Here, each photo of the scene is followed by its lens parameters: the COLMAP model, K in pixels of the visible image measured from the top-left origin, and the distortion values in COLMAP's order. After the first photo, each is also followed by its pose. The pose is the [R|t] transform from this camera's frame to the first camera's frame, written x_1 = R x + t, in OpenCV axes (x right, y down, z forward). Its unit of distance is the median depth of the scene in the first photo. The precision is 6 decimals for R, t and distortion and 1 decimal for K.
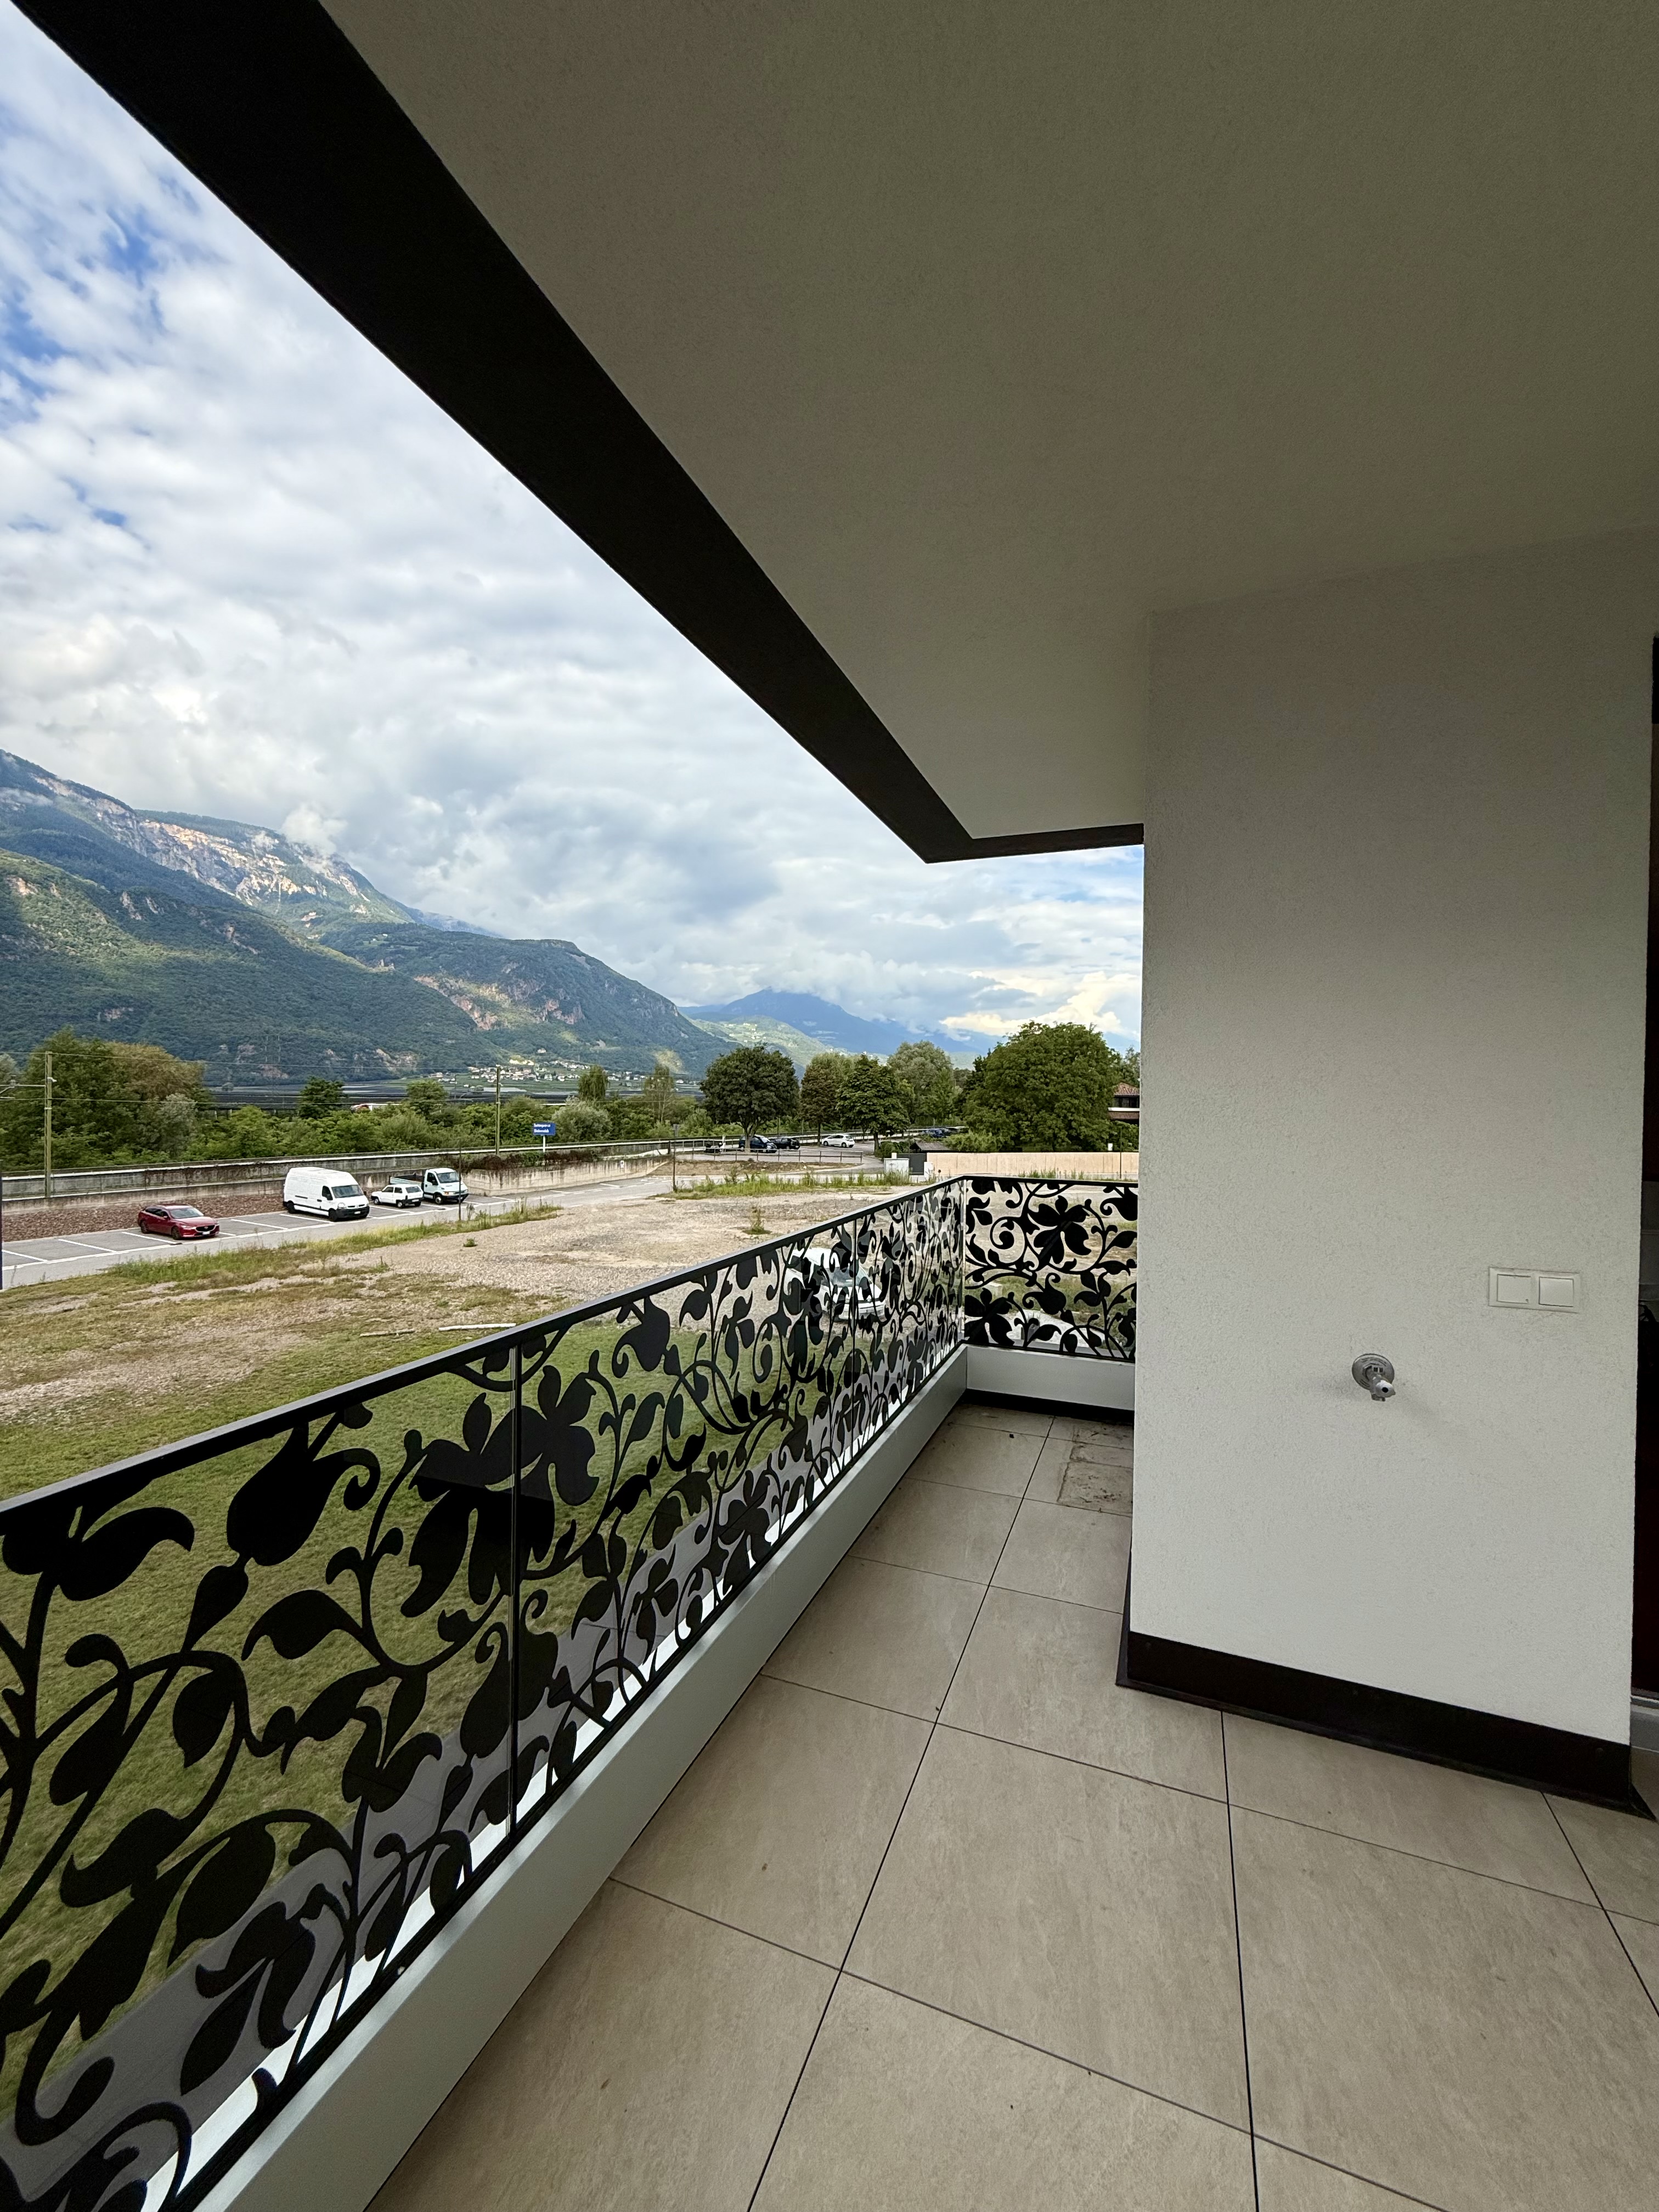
lens RADIAL K [[882.4, 0, 836.5], [0, 882.4, 1101.1], [0, 0, 1]] dist [-0.002705, 0.000696]
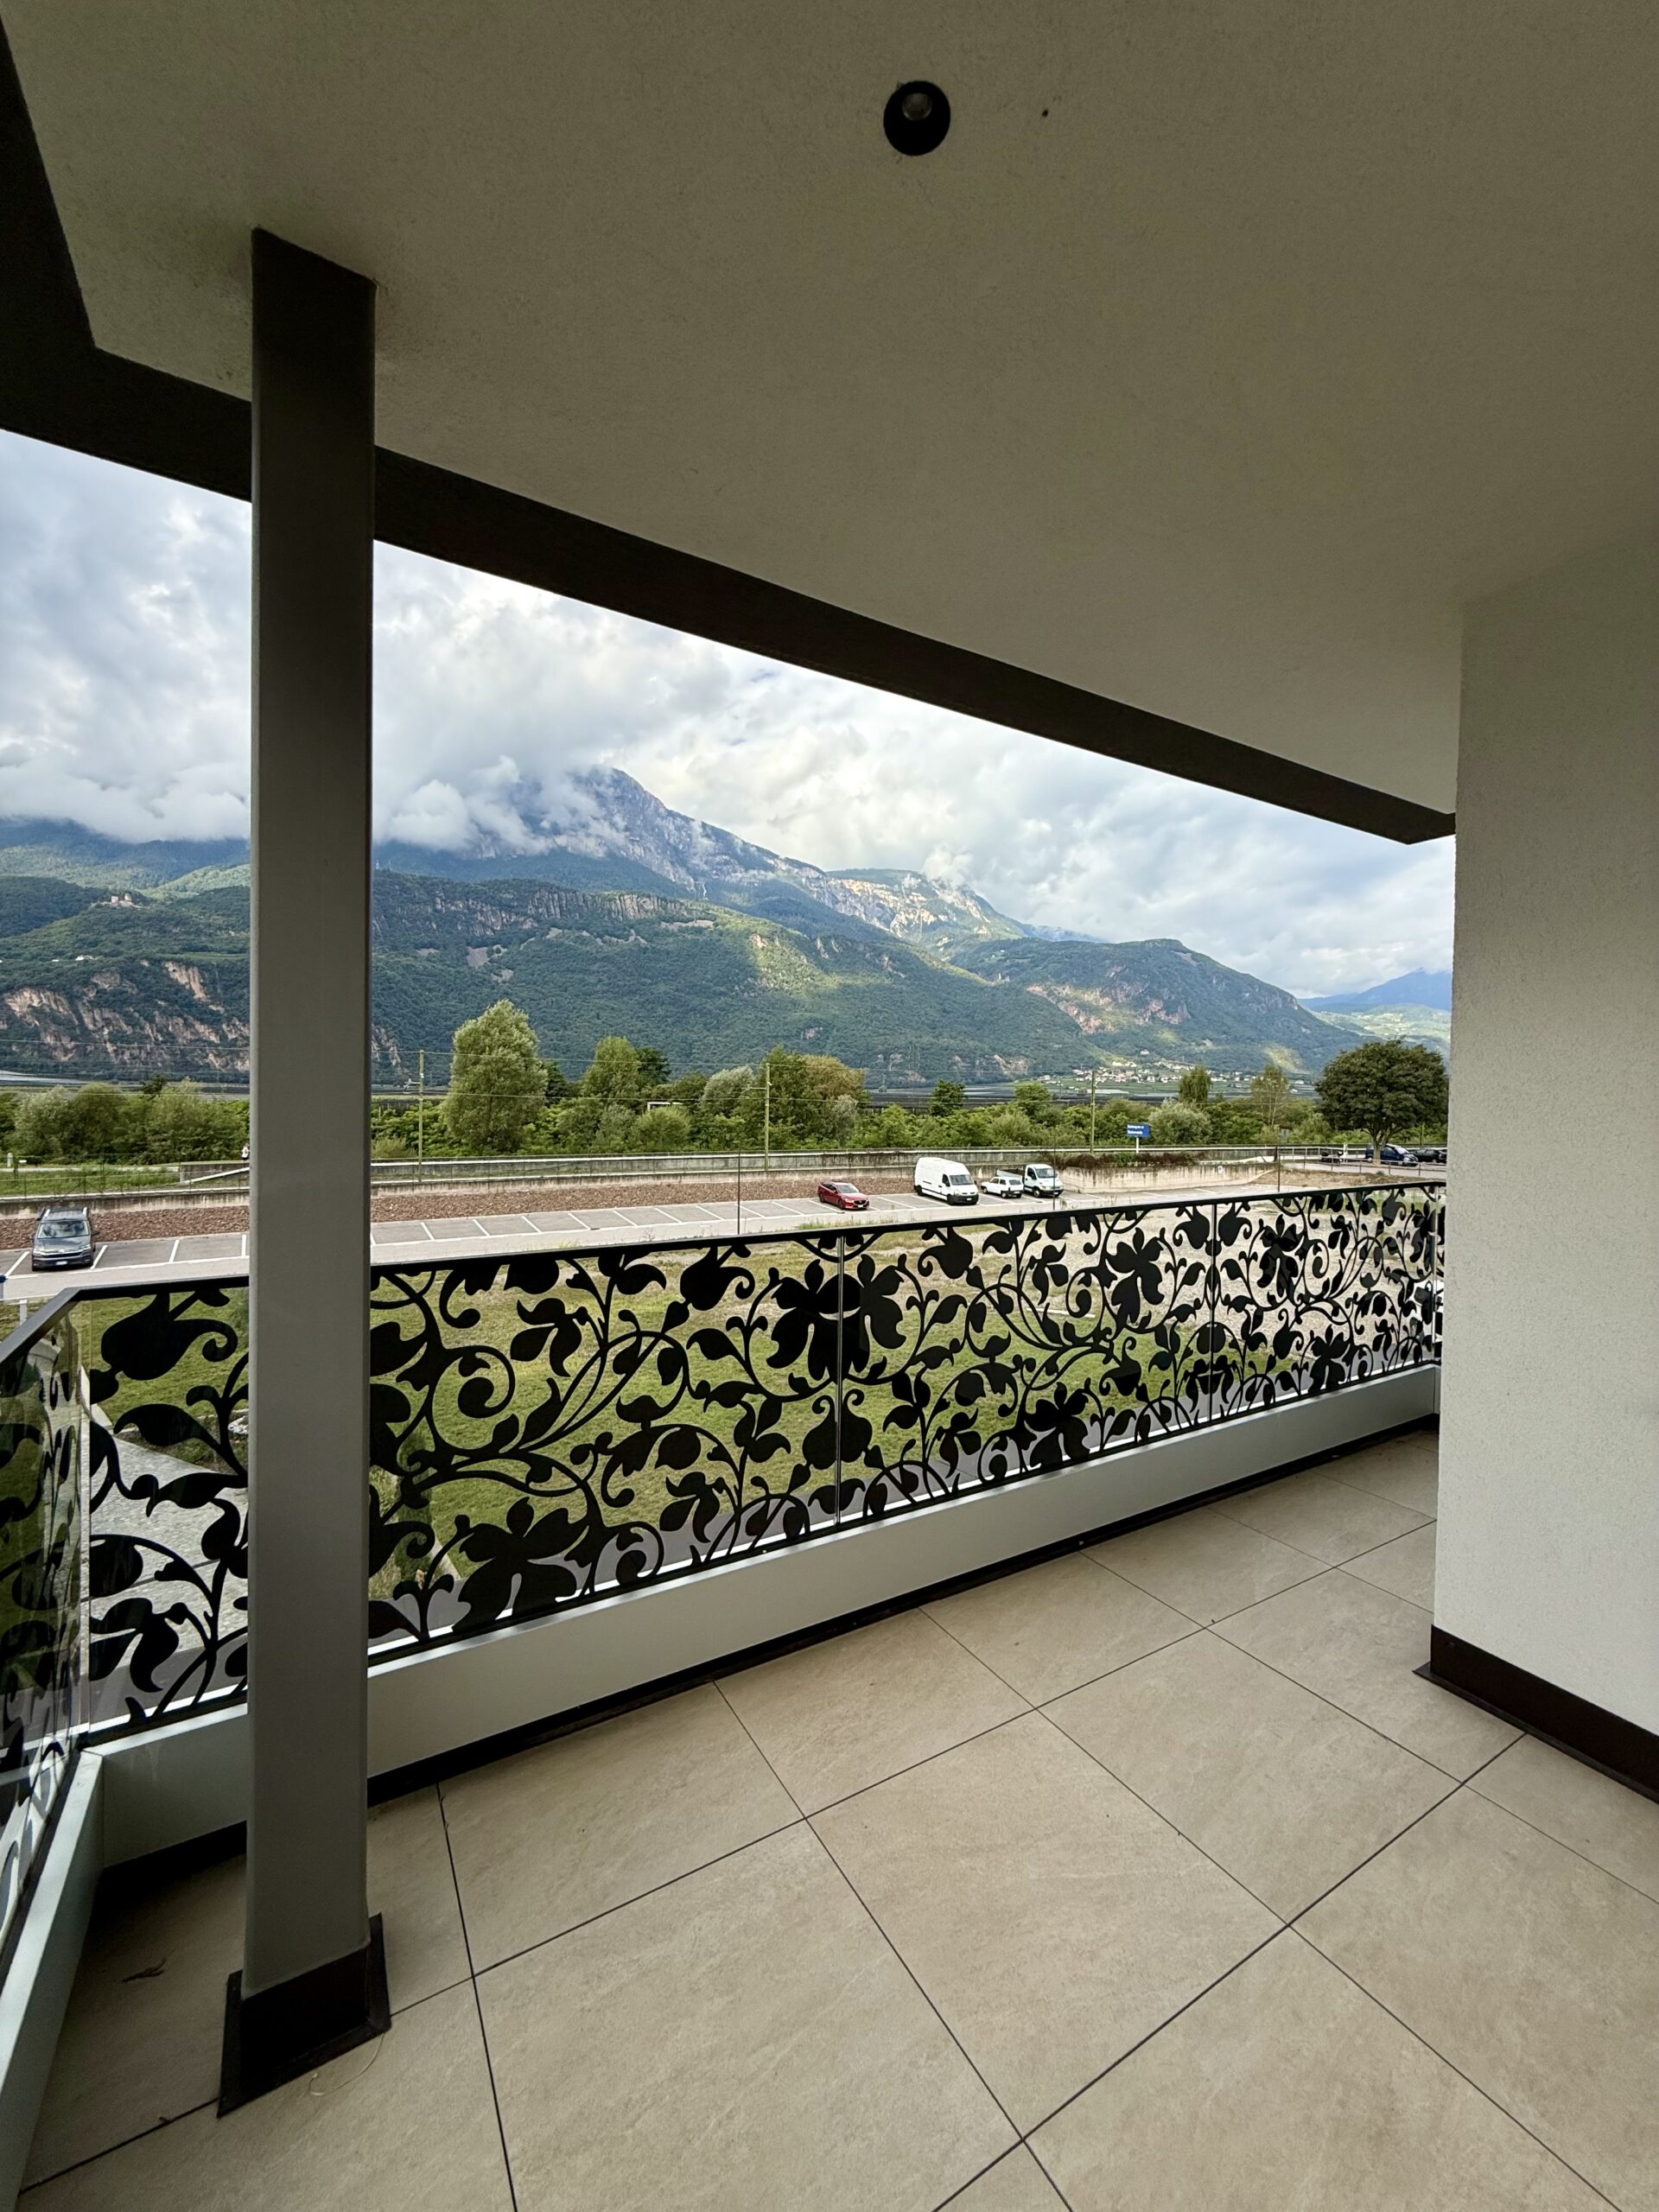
lens RADIAL K [[882.4, 0, 827.2], [0, 882.4, 1106.4], [0, 0, 1]] dist [-0.002705, 0.000696]
pose [[0.785141, 0.010346, -0.619230, 0.315614], [-0.007972, 0.999946, 0.006598, 0.007925], [0.619265, -0.000244, 0.785182, -0.164340]]
